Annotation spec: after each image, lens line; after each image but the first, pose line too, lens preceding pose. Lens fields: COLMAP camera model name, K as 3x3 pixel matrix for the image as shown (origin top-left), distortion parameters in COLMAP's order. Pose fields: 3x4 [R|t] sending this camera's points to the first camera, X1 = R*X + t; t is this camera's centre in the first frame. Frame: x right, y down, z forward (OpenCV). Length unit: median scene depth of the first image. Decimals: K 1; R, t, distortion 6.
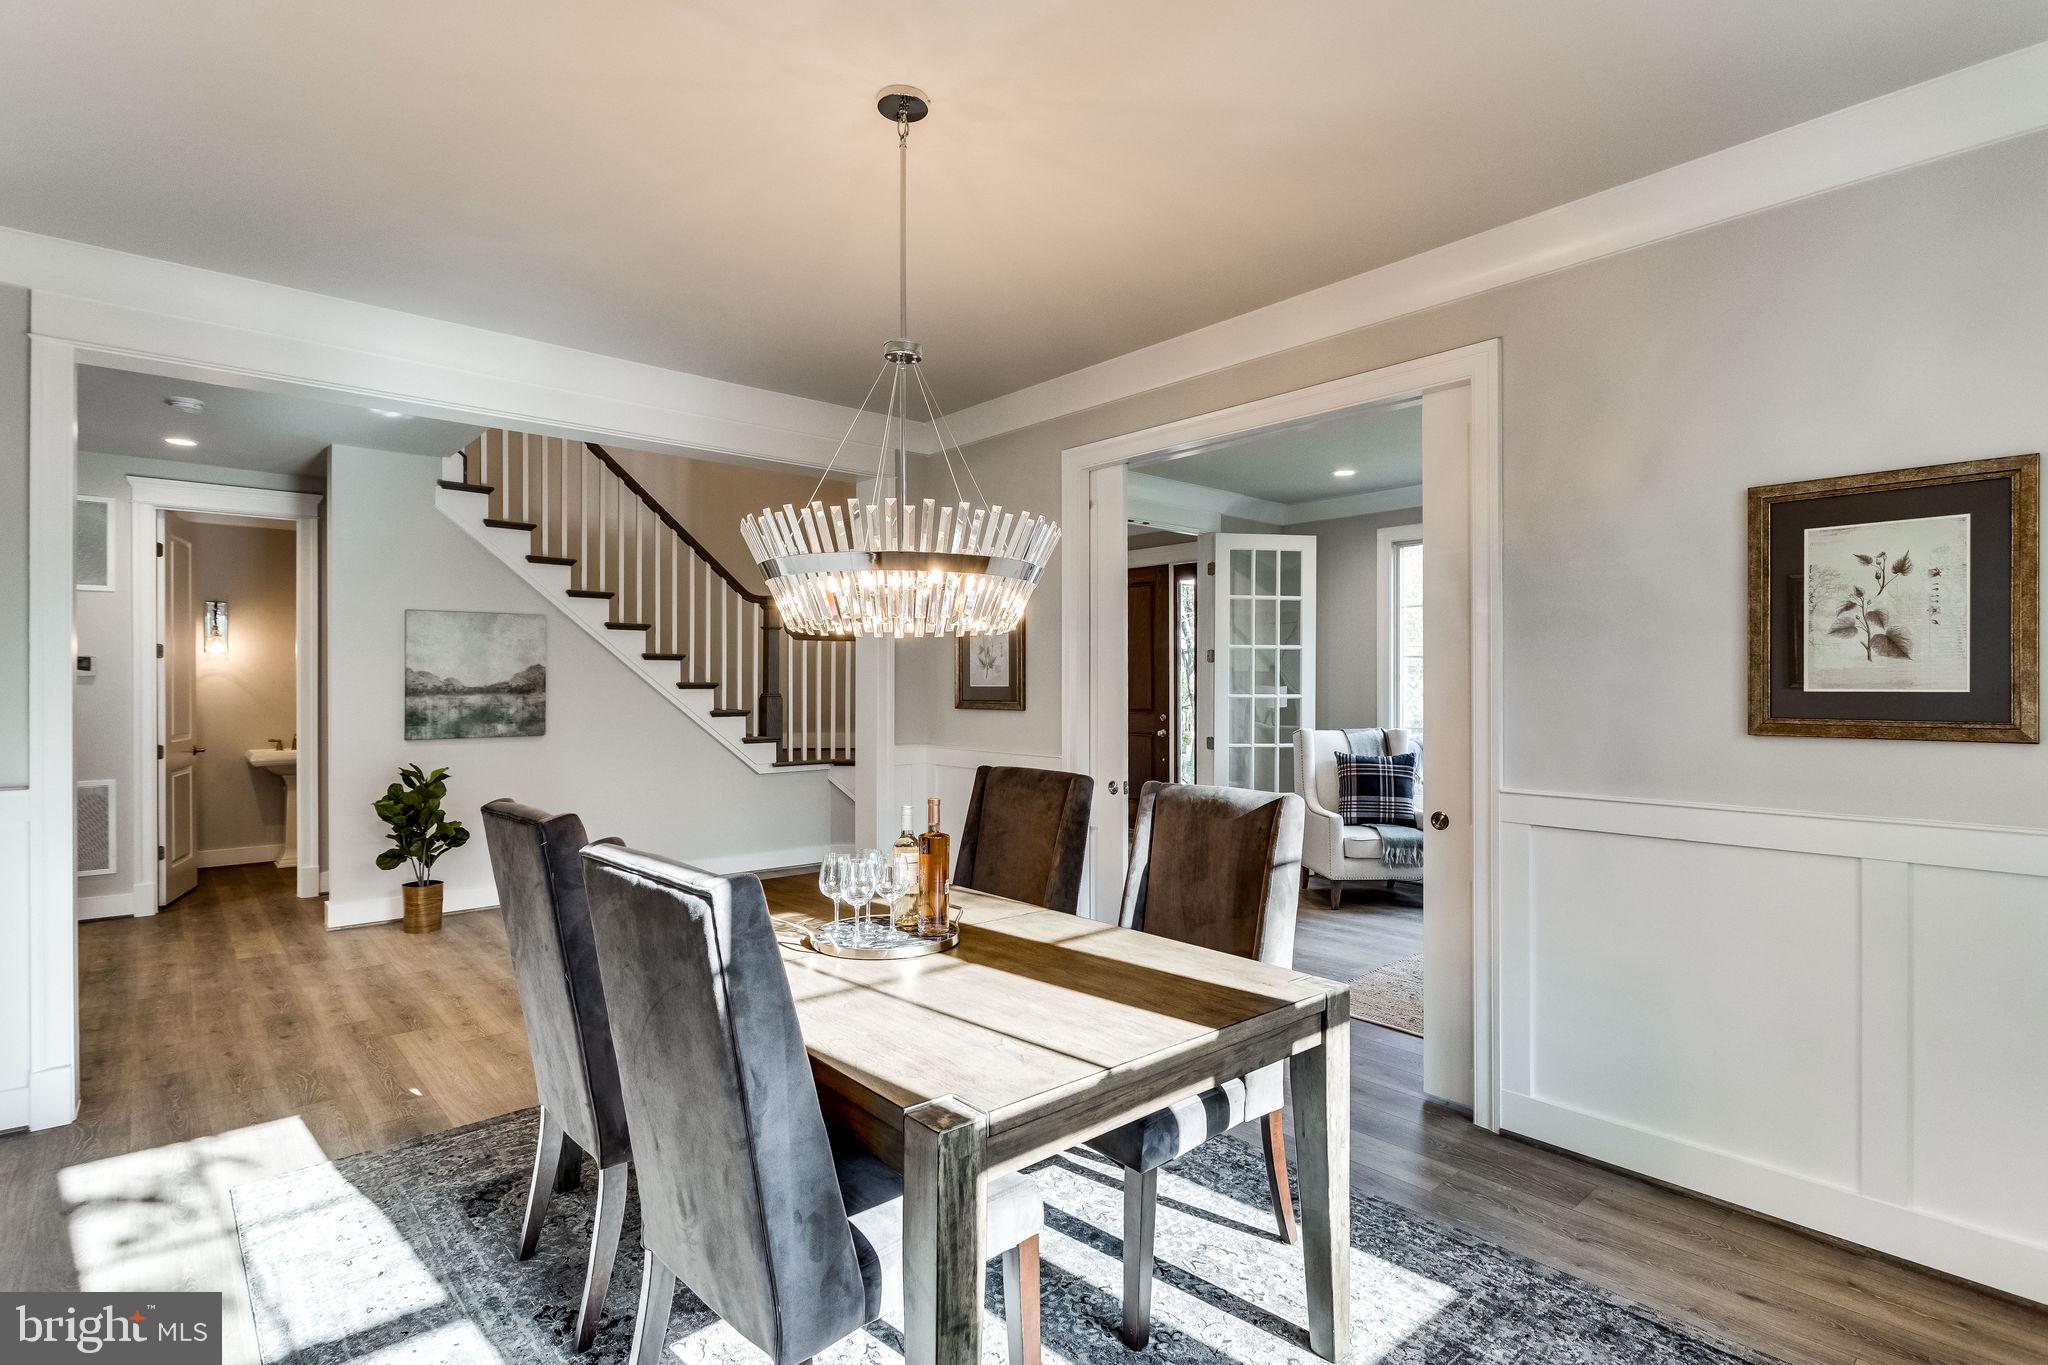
lens RADIAL K [[994.3, 0, 1017.2], [0, 994.3, 680.4], [0, 0, 1]] dist [0.003001, 0.000453]
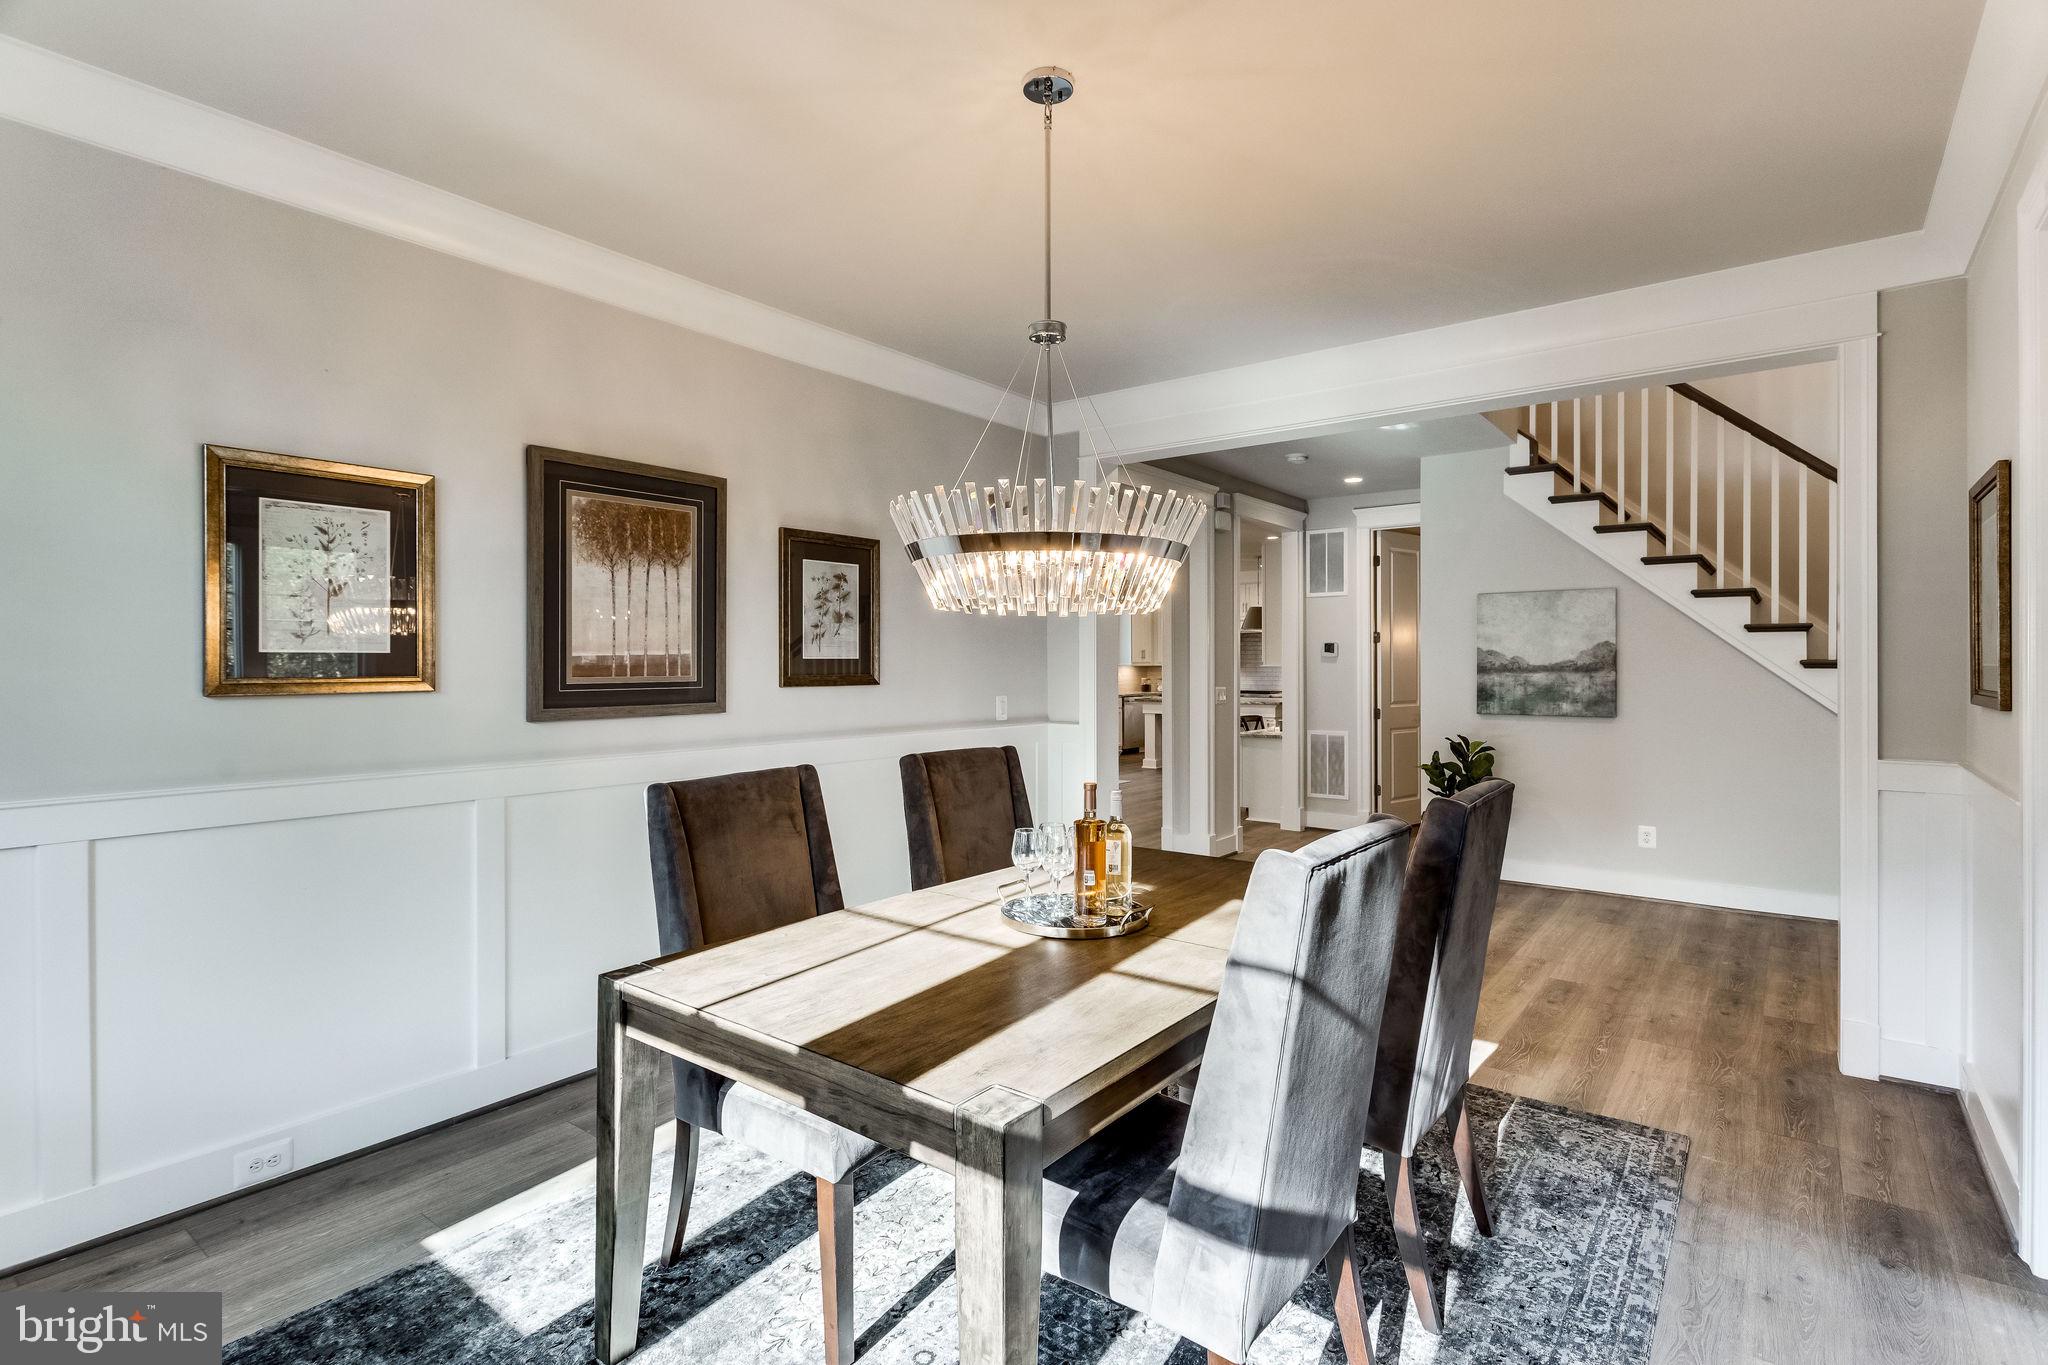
lens RADIAL K [[970.7, 0, 1030.5], [0, 970.7, 666.1], [0, 0, 1]] dist [0.015847, 0.000100]
pose [[0.205475, 0.002838, -0.978658, 0.319637], [0.006216, 0.999972, 0.004205, 0.000149], [0.978643, -0.006948, 0.205452, 0.293712]]
